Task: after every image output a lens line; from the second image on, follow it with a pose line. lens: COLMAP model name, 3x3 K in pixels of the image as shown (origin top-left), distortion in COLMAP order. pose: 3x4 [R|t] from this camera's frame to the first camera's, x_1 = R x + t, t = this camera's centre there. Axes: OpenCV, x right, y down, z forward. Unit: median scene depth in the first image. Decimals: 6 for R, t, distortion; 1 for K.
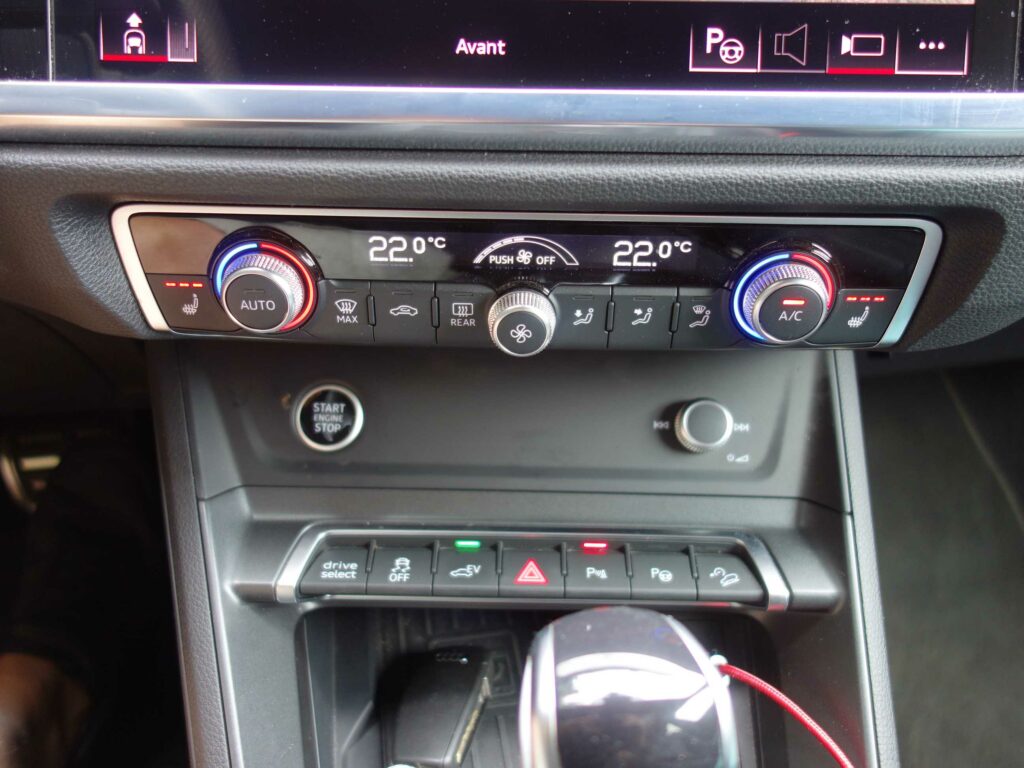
lens RADIAL K [[886.8, 0, 509.5], [0, 886.8, 386.8], [0, 0, 1]] dist [0.003489, -0.005762]
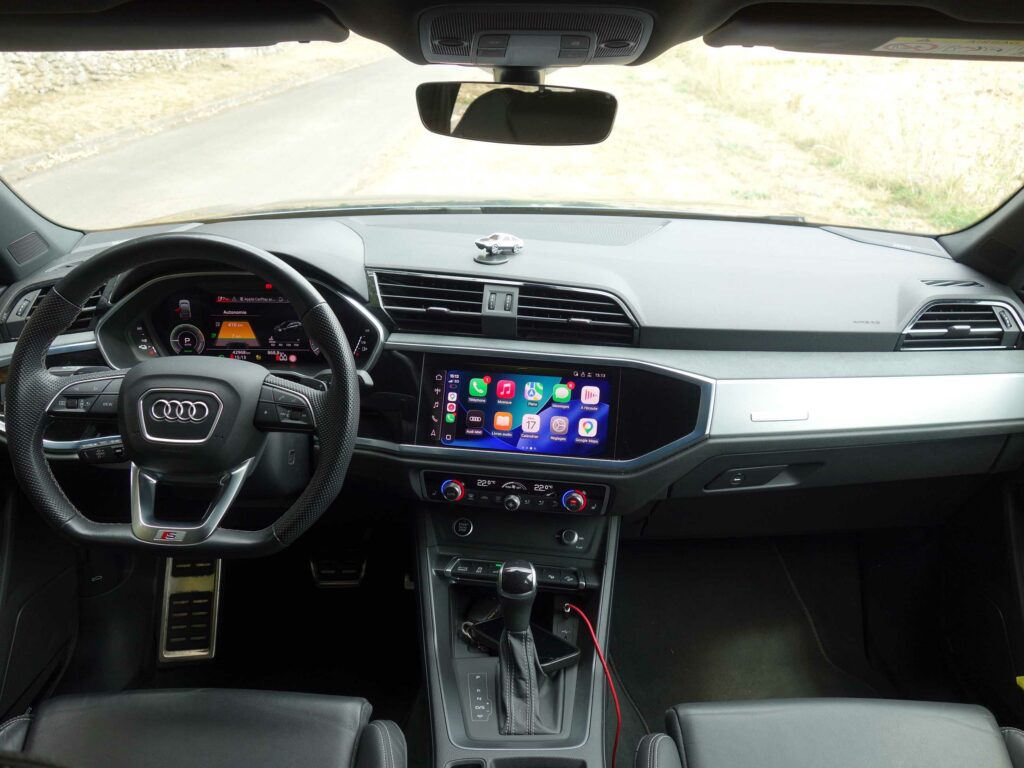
lens RADIAL K [[886.8, 0, 505.2], [0, 886.8, 385.8], [0, 0, 1]] dist [0.003489, -0.005762]
pose [[0.988646, 0.047215, -0.142654, 0.561002], [-0.077418, 0.973704, -0.214260, 0.295384], [0.128786, 0.222871, 0.966303, -3.215438]]
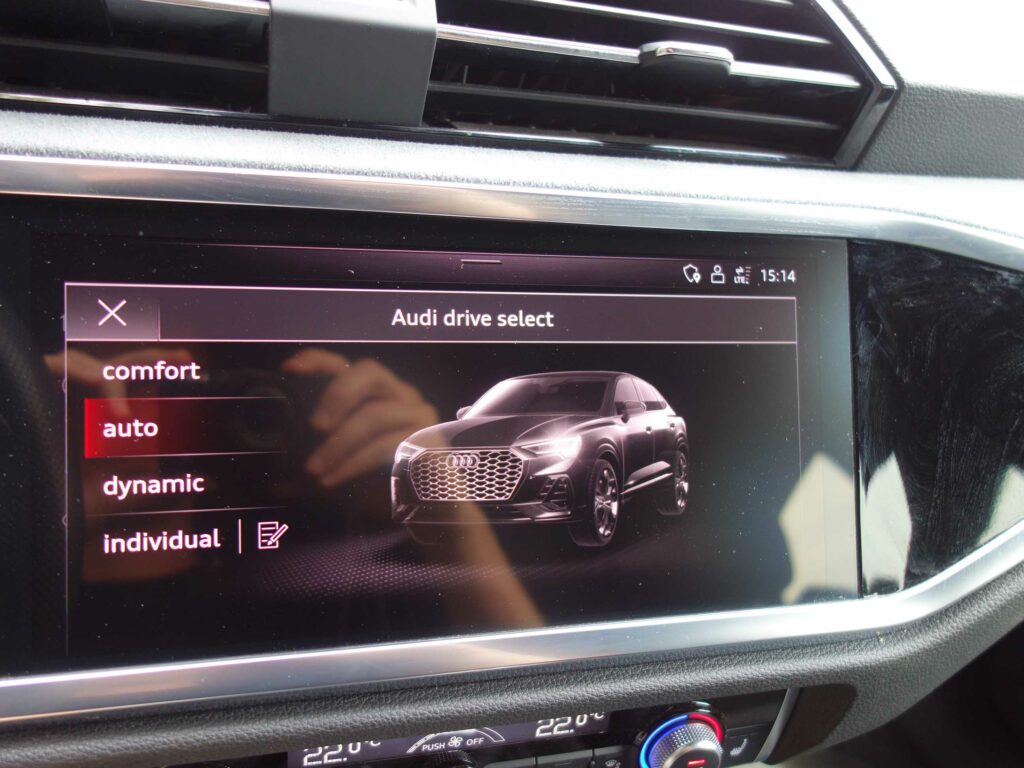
lens RADIAL K [[886.8, 0, 508.6], [0, 886.8, 390.3], [0, 0, 1]] dist [0.003489, -0.005762]
pose [[0.956050, -0.033371, 0.291299, -0.217100], [0.069498, 0.990982, -0.114566, -0.438301], [-0.284849, 0.129776, 0.949747, -0.069423]]
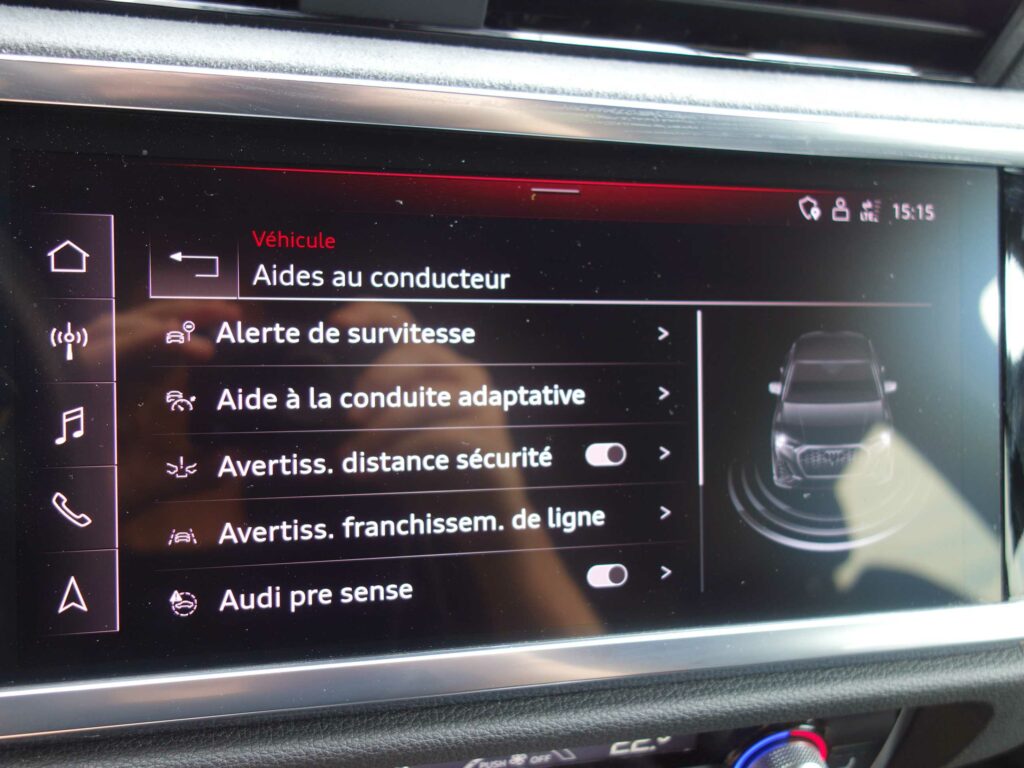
lens RADIAL K [[886.8, 0, 508.1], [0, 886.8, 391.0], [0, 0, 1]] dist [0.003489, -0.005762]
pose [[0.968125, -0.036332, 0.247817, -0.204358], [0.058360, 0.994911, -0.082130, -0.449363], [-0.243572, 0.093975, 0.965319, 0.099055]]
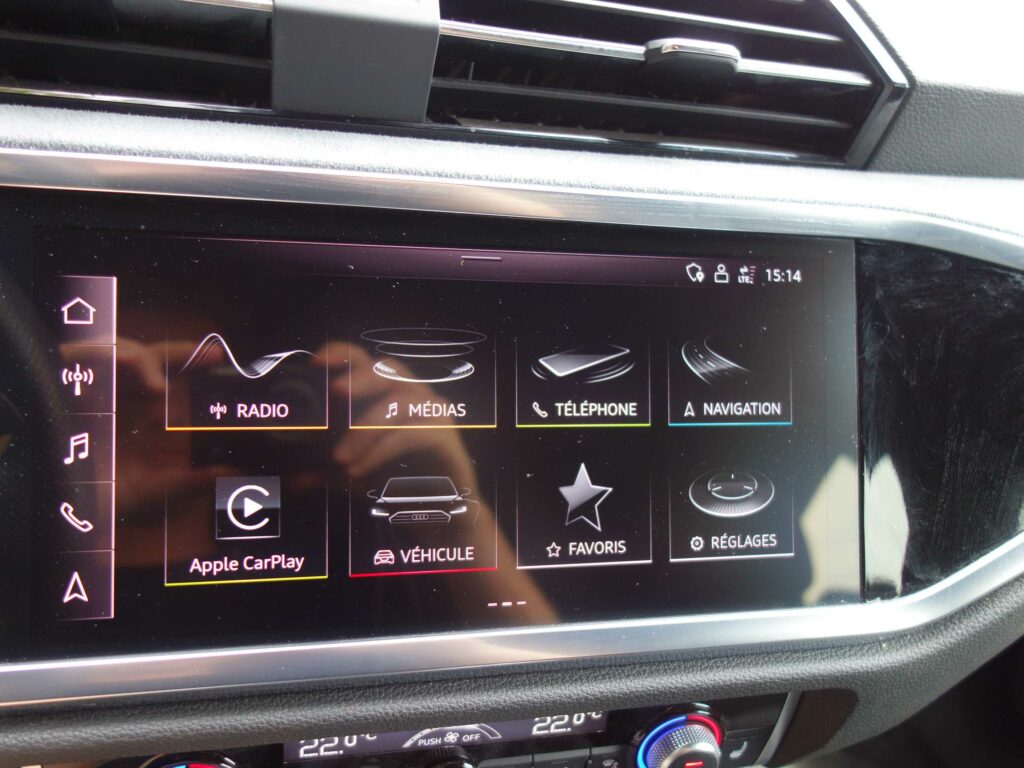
lens RADIAL K [[886.8, 0, 508.8], [0, 886.8, 390.5], [0, 0, 1]] dist [0.003489, -0.005762]
pose [[0.964297, -0.020888, 0.263999, -0.188941], [0.052376, 0.992236, -0.112804, -0.436715], [-0.259593, 0.122603, 0.957904, -0.076467]]
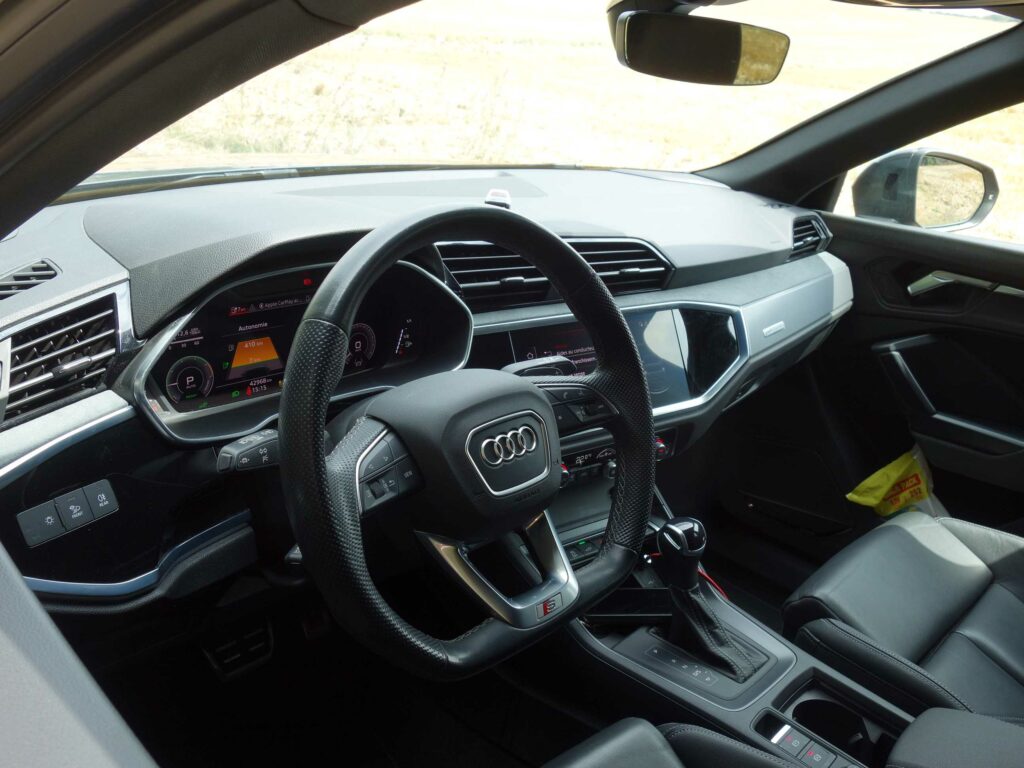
lens RADIAL K [[886.8, 0, 503.4], [0, 886.8, 386.5], [0, 0, 1]] dist [0.003489, -0.005762]
pose [[0.803598, -0.171476, 0.569936, -2.595365], [0.272916, 0.957153, -0.096828, -0.177100], [-0.528912, 0.233355, 0.815964, -2.109232]]
